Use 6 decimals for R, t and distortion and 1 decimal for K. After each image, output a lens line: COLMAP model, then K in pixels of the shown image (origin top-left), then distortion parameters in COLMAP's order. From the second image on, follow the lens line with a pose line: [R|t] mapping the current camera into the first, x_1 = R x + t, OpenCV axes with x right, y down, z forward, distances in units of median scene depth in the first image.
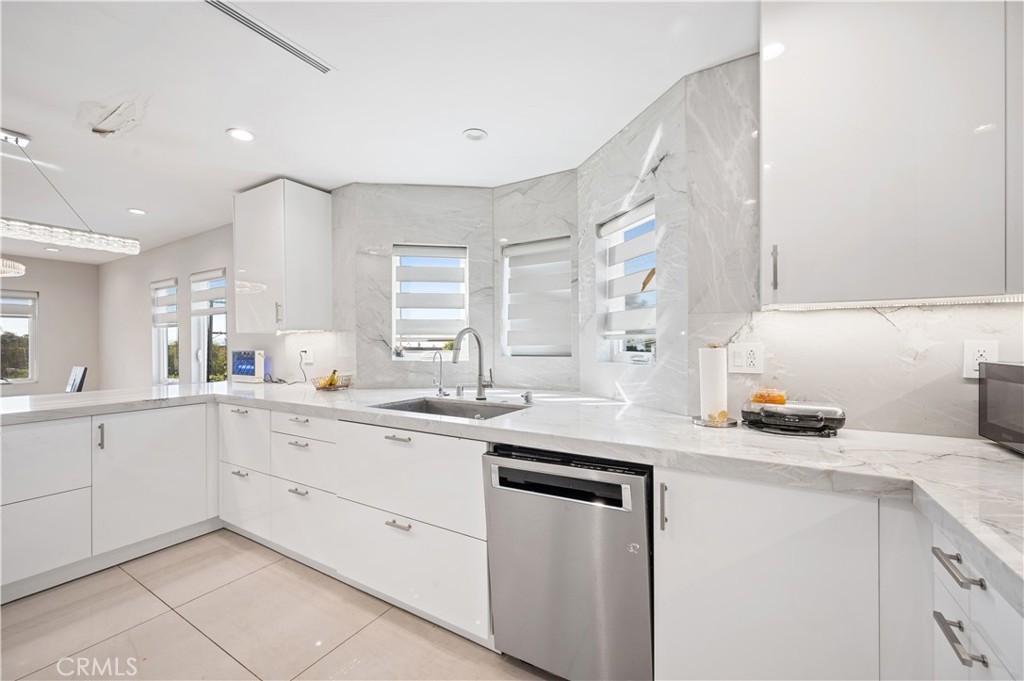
lens RADIAL K [[403.0, 0, 512.3], [0, 403.0, 334.8], [0, 0, 1]] dist [0.000814, -0.000238]
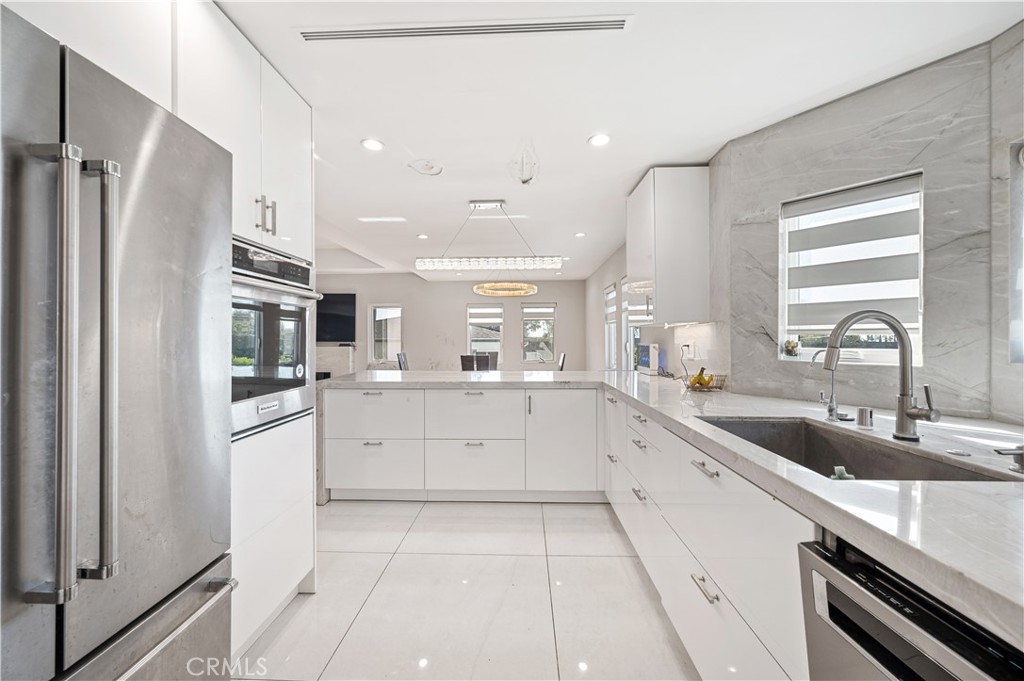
lens RADIAL K [[403.0, 0, 512.3], [0, 403.0, 334.8], [0, 0, 1]] dist [0.000814, -0.000238]
pose [[0.496098, -0.003194, -0.868261, 0.103250], [0.017105, 0.999835, 0.006095, 0.004123], [0.868098, -0.017876, 0.496071, 0.203560]]
